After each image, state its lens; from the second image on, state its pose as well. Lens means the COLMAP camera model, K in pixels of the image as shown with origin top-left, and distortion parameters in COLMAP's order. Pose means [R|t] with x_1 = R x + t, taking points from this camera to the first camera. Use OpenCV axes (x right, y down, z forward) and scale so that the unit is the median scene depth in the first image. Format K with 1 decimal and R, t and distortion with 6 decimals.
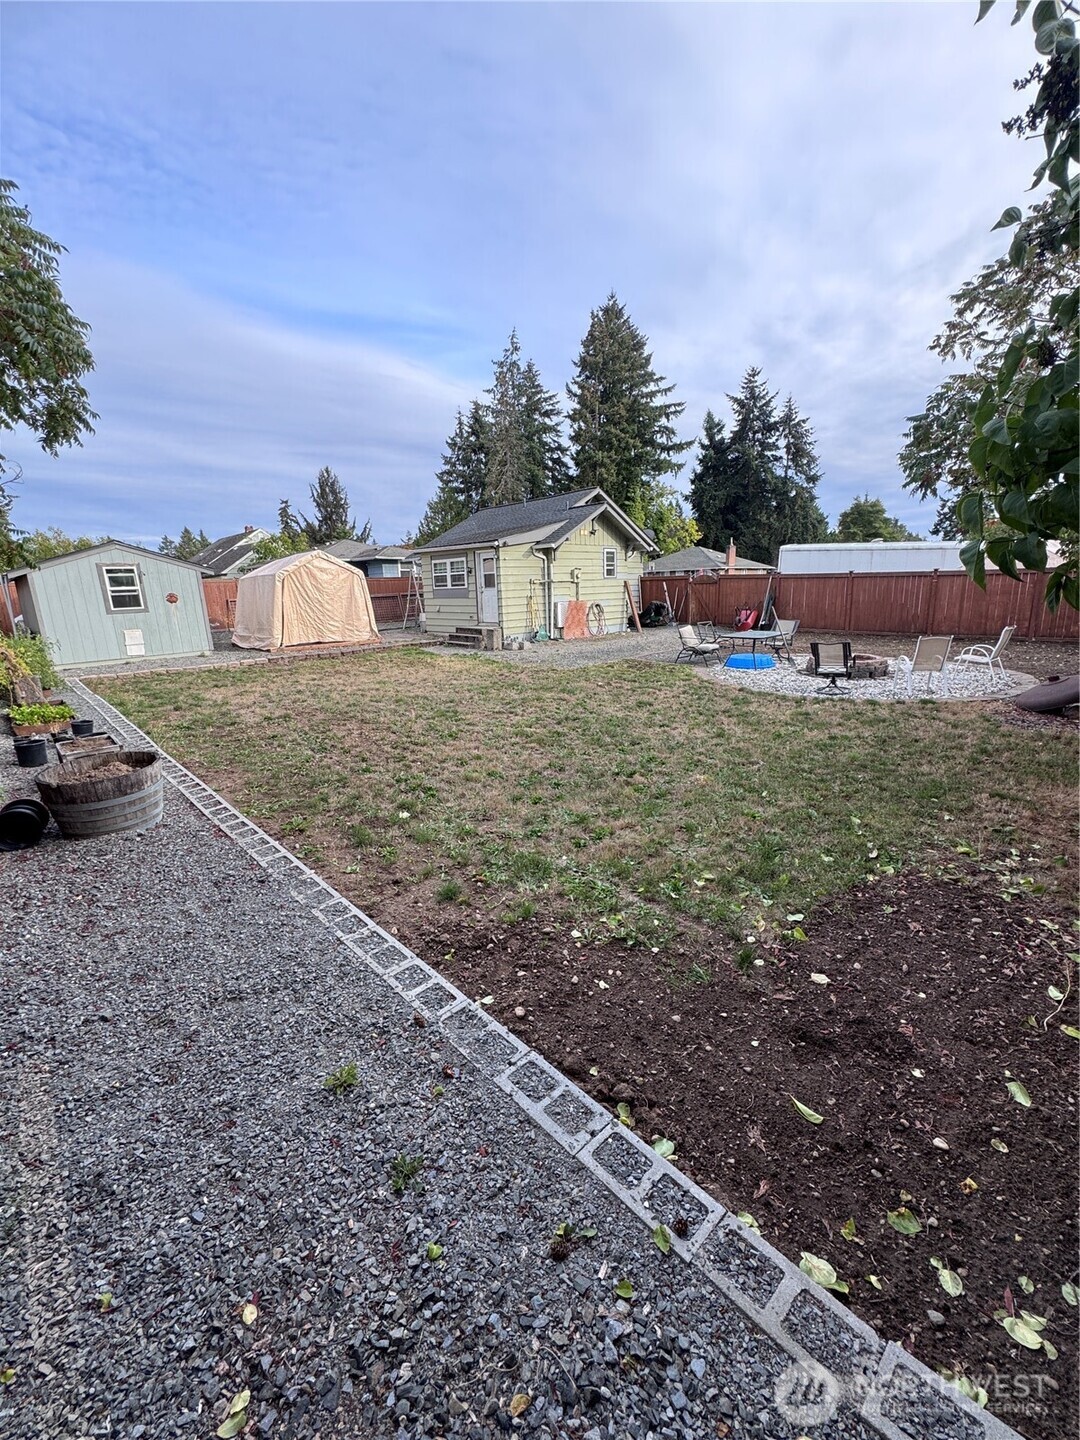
lens RADIAL K [[575.3, 0, 541.6], [0, 575.3, 722.3], [0, 0, 1]] dist [-0.002190, 0.000837]
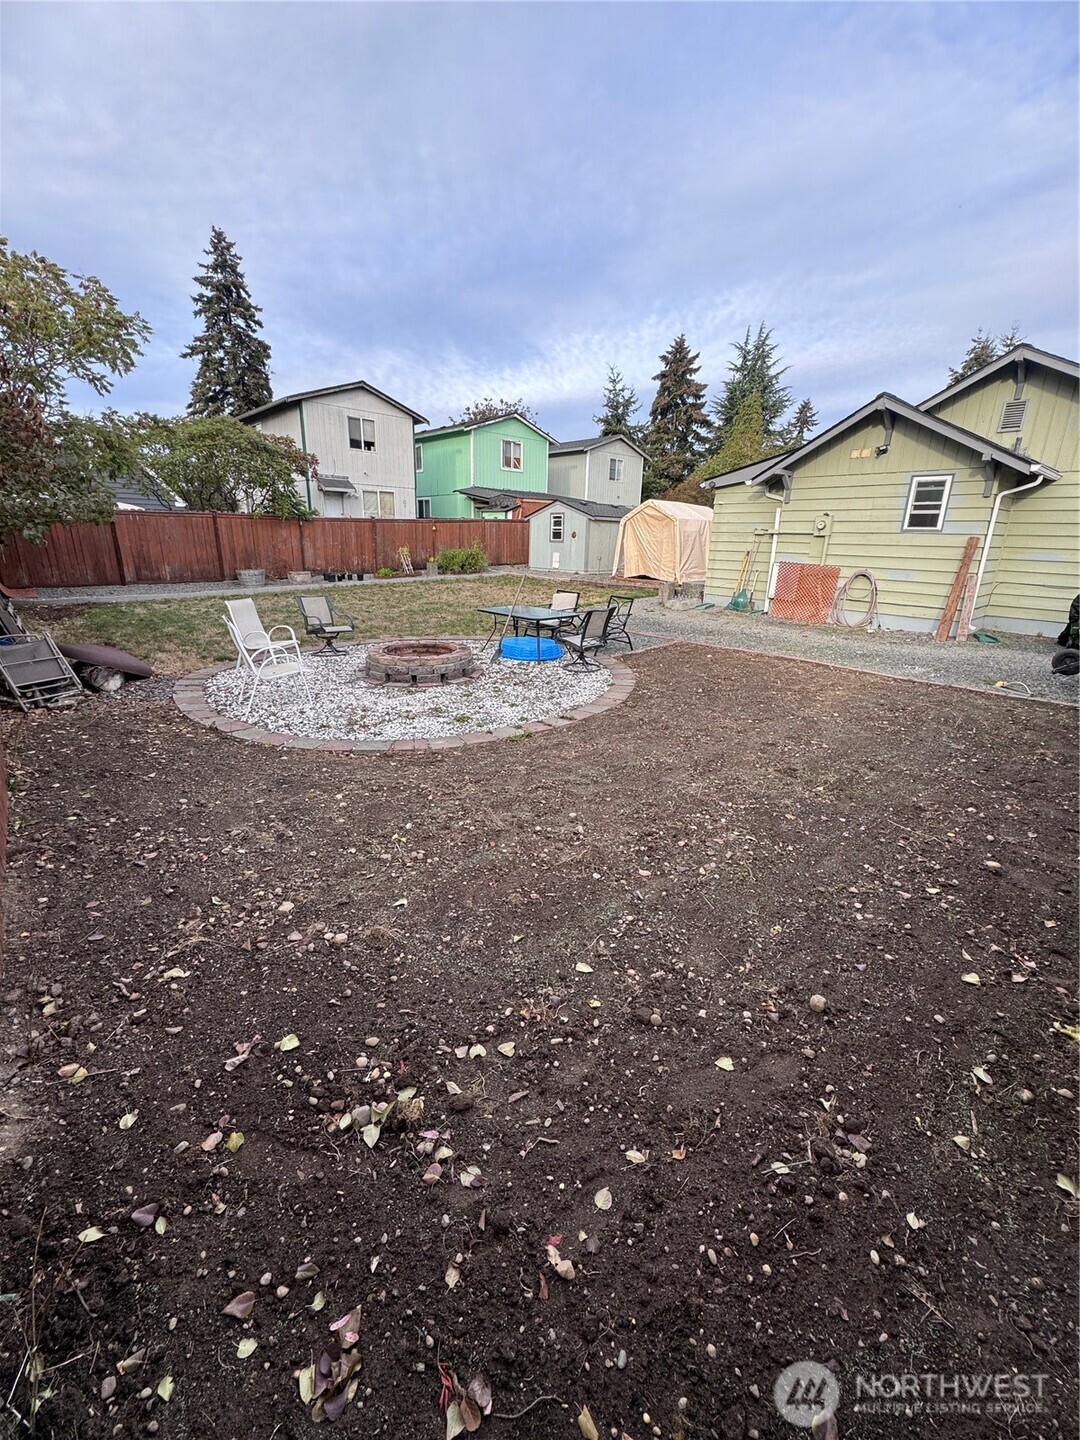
lens RADIAL K [[575.3, 0, 540.4], [0, 575.3, 719.5], [0, 0, 1]] dist [-0.002190, 0.000837]
pose [[-0.055168, 0.359664, -0.931450, 0.596835], [-0.205433, 0.908823, 0.363094, -0.179032], [0.977115, 0.211382, 0.023749, 0.566623]]
